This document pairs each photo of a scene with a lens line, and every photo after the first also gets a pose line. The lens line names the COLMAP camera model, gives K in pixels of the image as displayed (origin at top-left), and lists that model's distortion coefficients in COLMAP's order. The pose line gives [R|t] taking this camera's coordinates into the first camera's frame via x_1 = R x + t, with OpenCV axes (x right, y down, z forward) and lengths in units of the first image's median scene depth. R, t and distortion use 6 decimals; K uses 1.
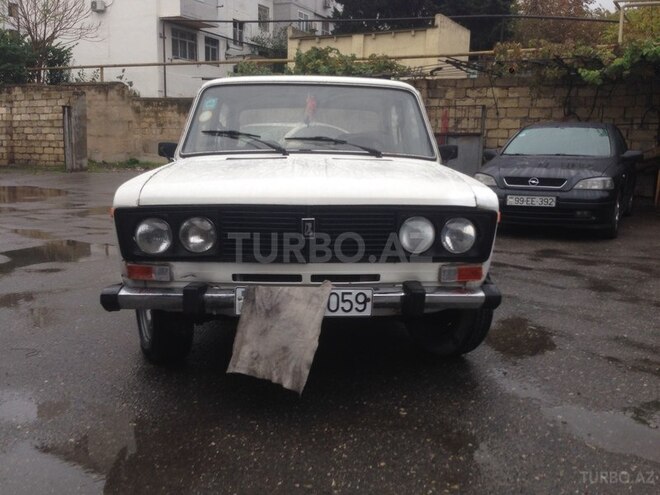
lens RADIAL K [[620.0, 0, 330.0], [0, 620.0, 247.5], [0, 0, 1]] dist [0.043875, -0.027760]
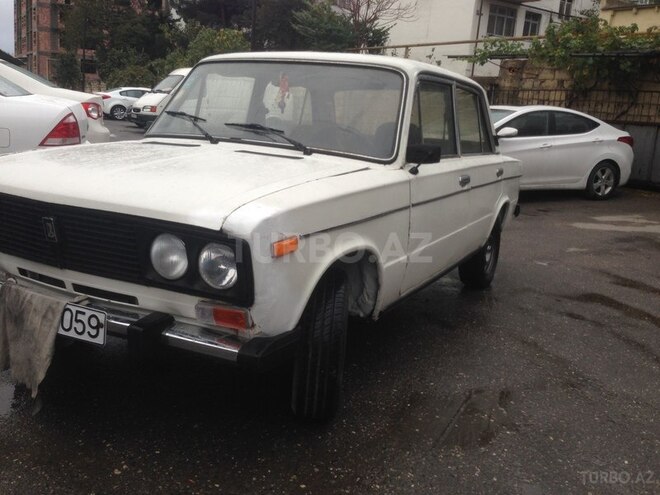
lens RADIAL K [[612.8, 0, 328.6], [0, 612.8, 256.1], [0, 0, 1]] dist [0.124894, -0.226217]
pose [[0.861802, 0.154750, -0.483063, 0.569184], [-0.132806, 0.987944, 0.079558, -0.090138], [0.489551, -0.004410, 0.871963, 0.348640]]
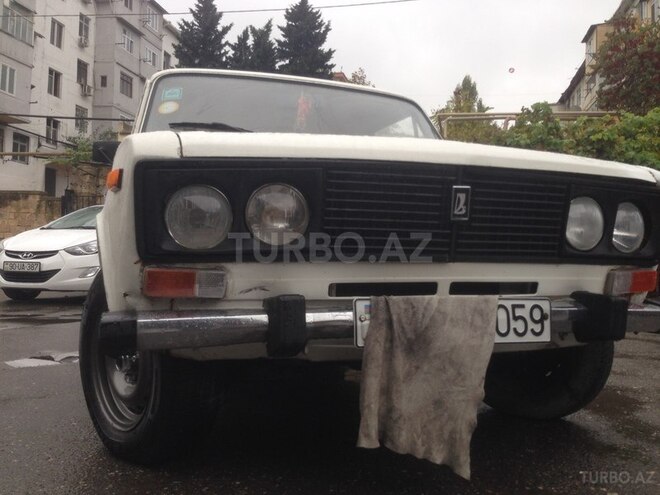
lens RADIAL K [[620.0, 0, 330.0], [0, 620.0, 247.5], [0, 0, 1]] dist [0.043875, -0.027760]
pose [[0.955704, 0.003216, 0.294311, -0.275693], [0.049776, 0.983771, -0.172384, 0.092391], [-0.290089, 0.179398, 0.940034, 0.361092]]
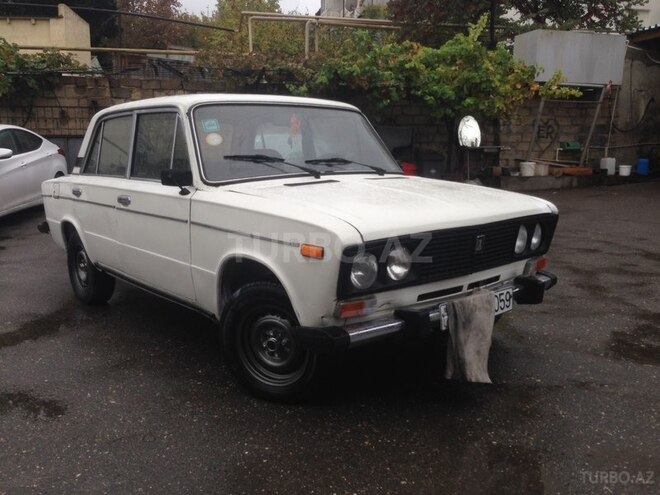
lens RADIAL K [[620.0, 0, 330.0], [0, 620.0, 247.5], [0, 0, 1]] dist [0.043875, -0.027760]
pose [[0.788756, -0.125050, 0.601852, -0.758128], [0.119138, 0.991623, 0.049898, -0.091885], [-0.603050, 0.032346, 0.797047, 0.194149]]
